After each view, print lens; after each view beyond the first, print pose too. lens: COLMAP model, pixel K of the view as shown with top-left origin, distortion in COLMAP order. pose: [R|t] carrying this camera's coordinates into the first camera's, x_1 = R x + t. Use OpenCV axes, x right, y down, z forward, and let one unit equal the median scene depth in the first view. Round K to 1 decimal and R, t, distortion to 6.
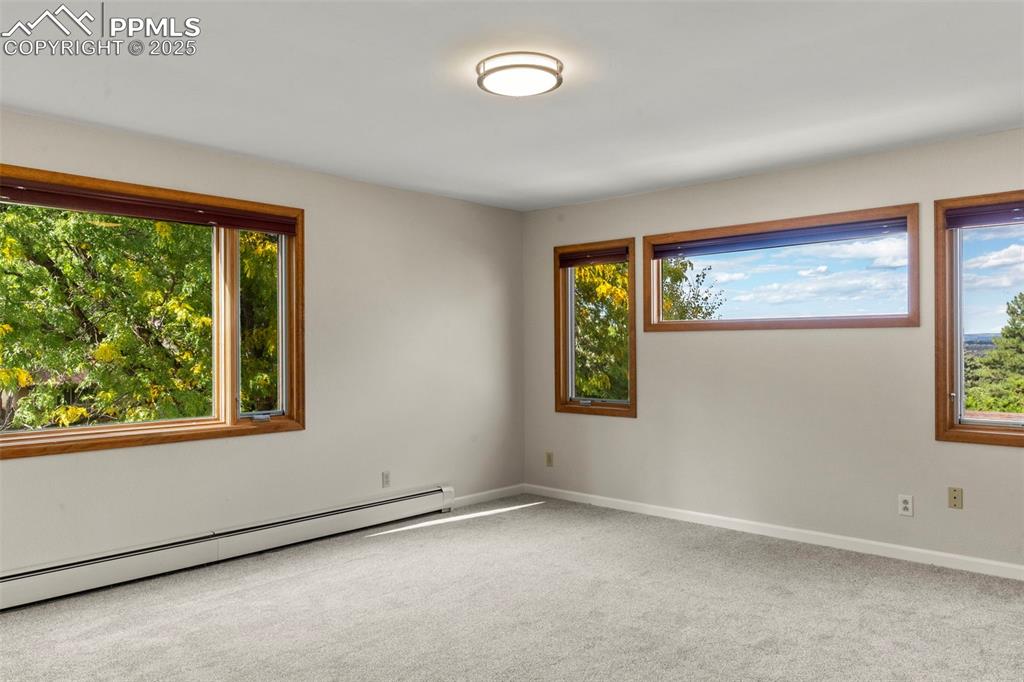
lens RADIAL K [[692.4, 0, 511.5], [0, 692.4, 334.4], [0, 0, 1]] dist [-0.000394, 0.001007]
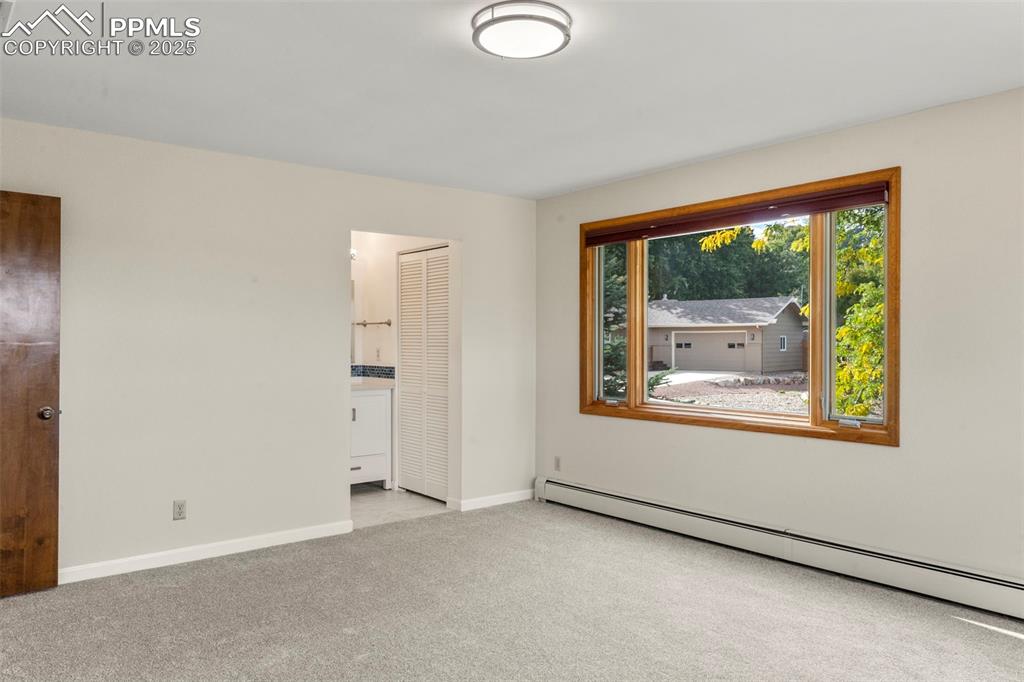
lens RADIAL K [[714.2, 0, 512.0], [0, 714.2, 341.0], [0, 0, 1]] dist [-0.000168, 0.000309]
pose [[-0.109680, 0.008244, -0.993933, 0.596155], [0.025454, 0.999661, 0.005483, 0.001108], [0.993641, -0.024698, -0.109853, 0.701997]]
